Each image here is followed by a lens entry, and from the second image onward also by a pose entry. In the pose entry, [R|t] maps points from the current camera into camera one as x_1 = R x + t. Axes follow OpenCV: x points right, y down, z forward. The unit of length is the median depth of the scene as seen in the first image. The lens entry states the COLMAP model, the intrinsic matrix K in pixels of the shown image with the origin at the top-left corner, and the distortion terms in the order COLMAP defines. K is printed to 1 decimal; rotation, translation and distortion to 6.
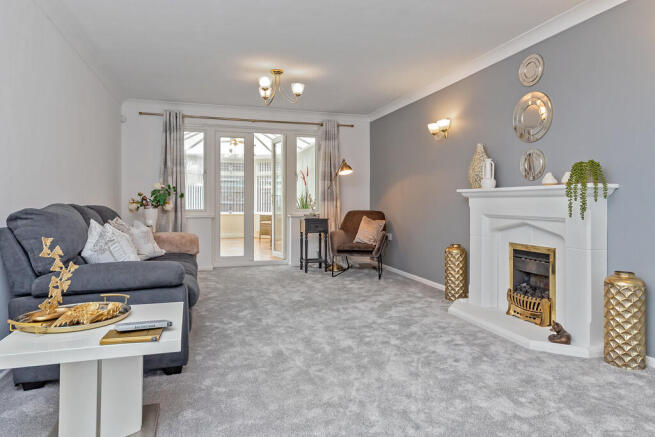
lens RADIAL K [[399.4, 0, 326.0], [0, 399.4, 199.1], [0, 0, 1]] dist [0.000580, -0.000100]
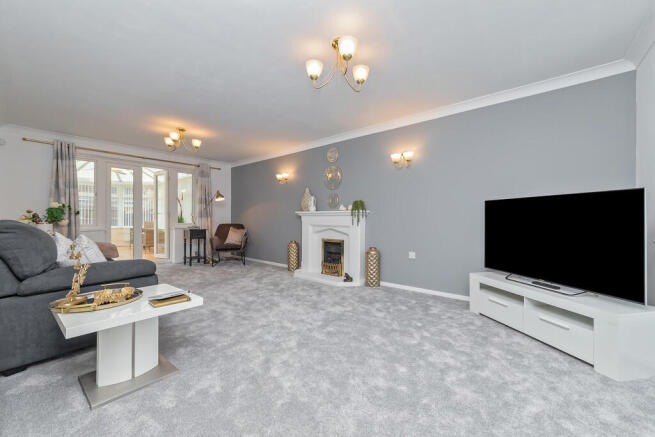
lens RADIAL K [[252.8, 0, 325.2], [0, 252.8, 219.6], [0, 0, 1]] dist [-0.001087, -0.000180]
pose [[0.843133, -0.002529, 0.537699, -0.207670], [-0.004323, 0.999925, 0.011481, -0.001181], [-0.537687, -0.012005, 0.843059, -0.083499]]
